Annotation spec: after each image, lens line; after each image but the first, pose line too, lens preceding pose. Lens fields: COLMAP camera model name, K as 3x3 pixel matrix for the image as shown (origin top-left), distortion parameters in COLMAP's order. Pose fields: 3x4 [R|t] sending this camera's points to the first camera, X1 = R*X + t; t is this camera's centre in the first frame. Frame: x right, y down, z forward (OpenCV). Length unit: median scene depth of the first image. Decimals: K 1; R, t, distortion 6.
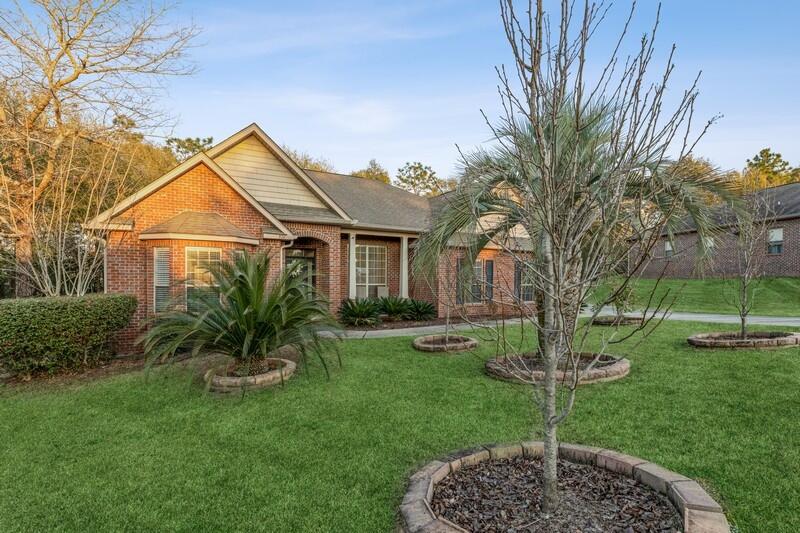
lens RADIAL K [[393.8, 0, 399.2], [0, 393.8, 262.8], [0, 0, 1]] dist [0.000043, -0.001897]
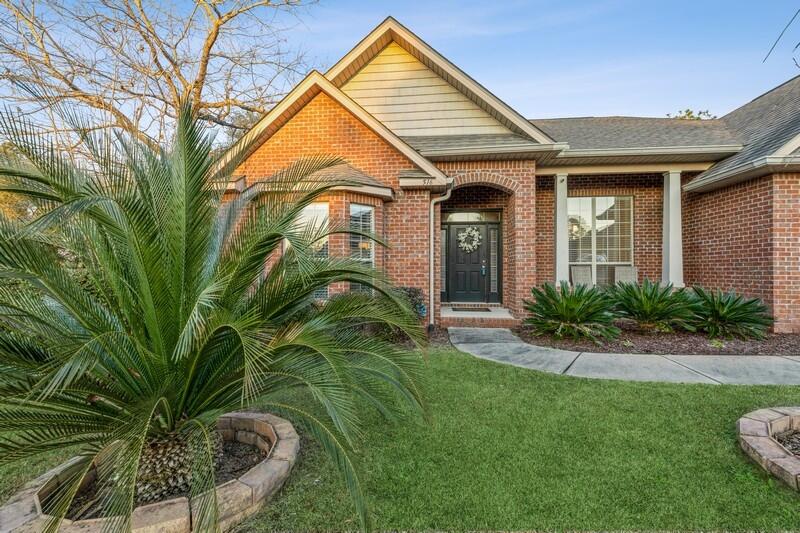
lens RADIAL K [[360.4, 0, 398.8], [0, 360.4, 267.7], [0, 0, 1]] dist [0.006334, -0.001283]
pose [[0.816088, -0.009969, -0.577842, -0.008526], [0.027707, 0.999376, 0.021890, 0.049799], [0.577263, -0.033874, 0.815855, 0.460912]]
